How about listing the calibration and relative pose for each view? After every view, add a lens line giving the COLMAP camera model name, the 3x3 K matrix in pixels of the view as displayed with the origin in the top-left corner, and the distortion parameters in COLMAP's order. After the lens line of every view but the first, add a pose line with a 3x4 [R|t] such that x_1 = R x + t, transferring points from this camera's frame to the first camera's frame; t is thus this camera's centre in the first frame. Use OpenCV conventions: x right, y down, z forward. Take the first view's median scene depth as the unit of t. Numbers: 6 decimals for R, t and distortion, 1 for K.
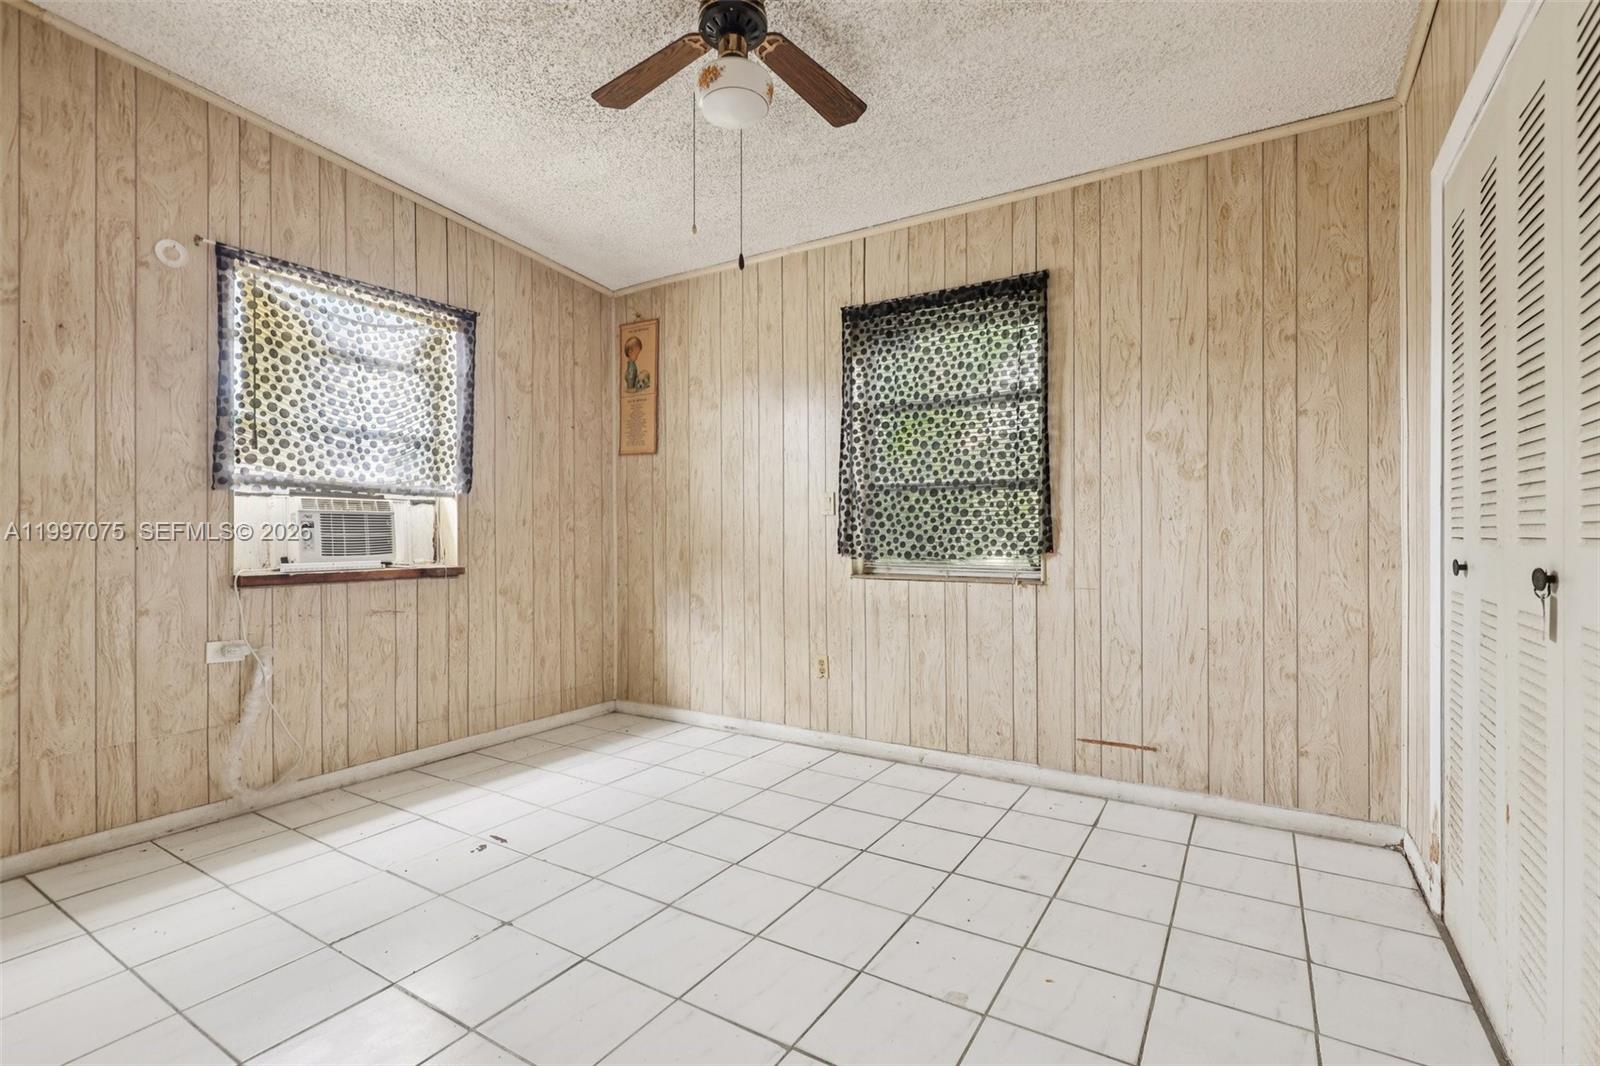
lens RADIAL K [[733.1, 0, 815.3], [0, 733.1, 544.2], [0, 0, 1]] dist [-0.000929, -0.000440]
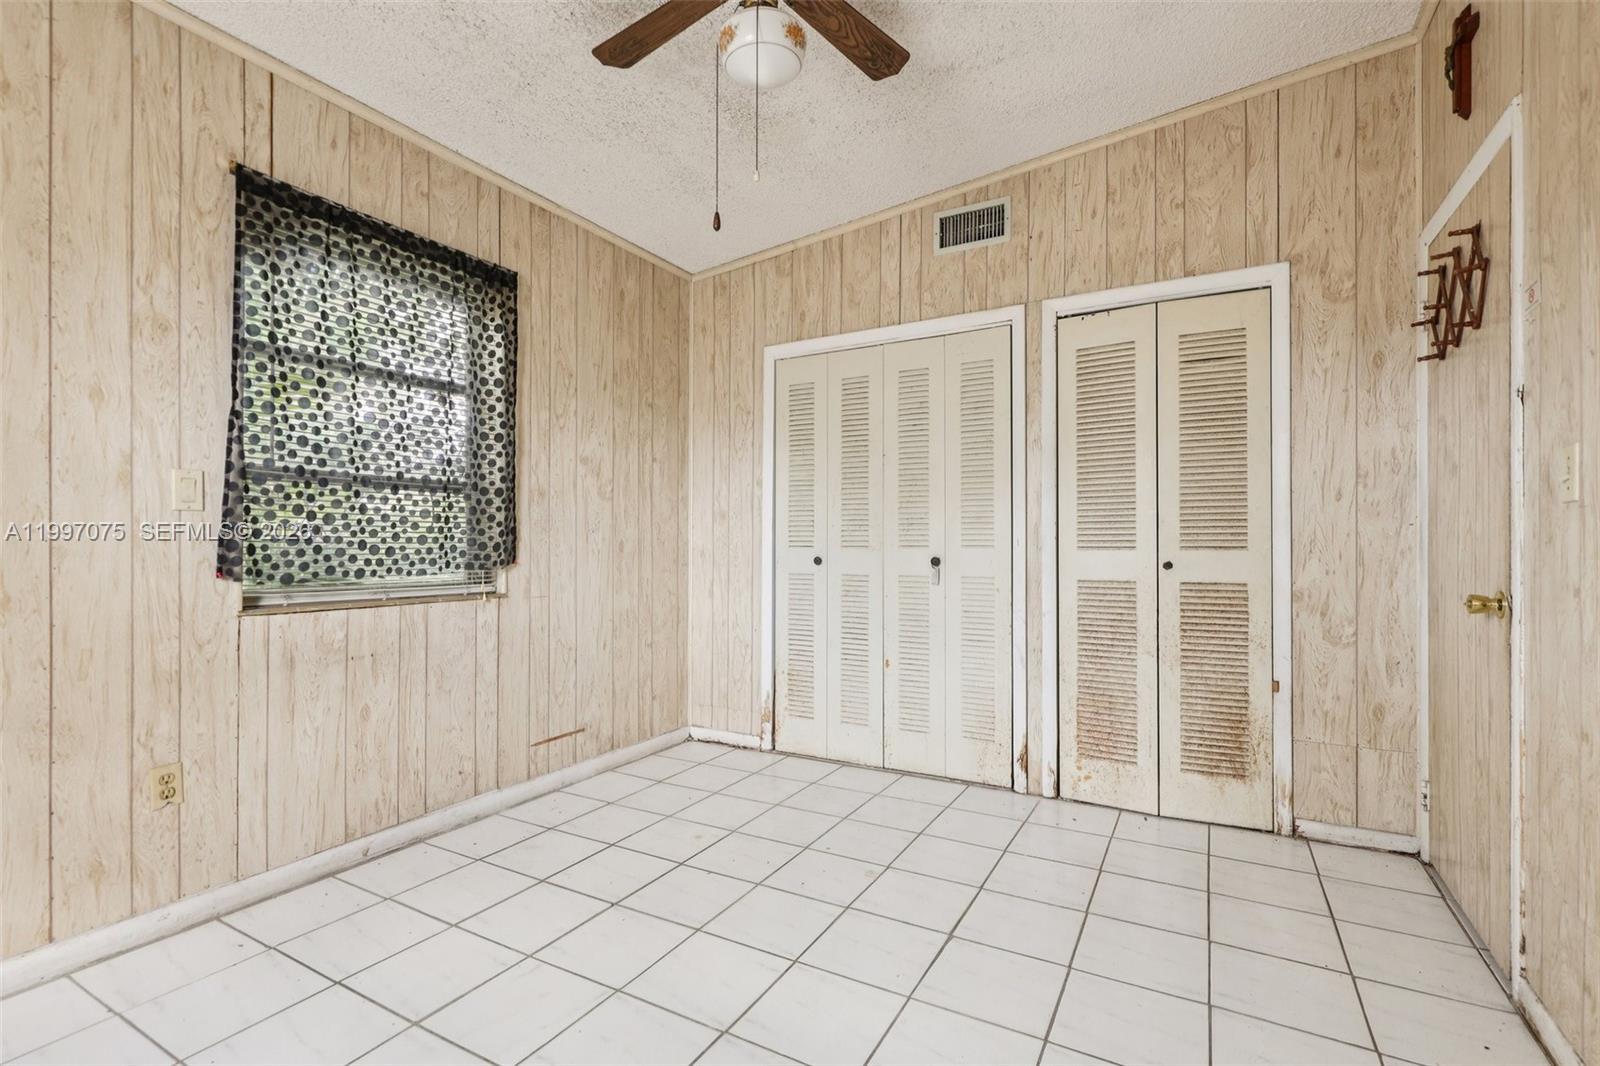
lens RADIAL K [[733.1, 0, 815.3], [0, 733.1, 544.2], [0, 0, 1]] dist [-0.000929, -0.000440]
pose [[-0.054040, -0.002803, 0.998535, -0.639283], [0.007268, 0.999968, 0.003200, -0.013142], [-0.998512, 0.007430, -0.054018, 0.621306]]
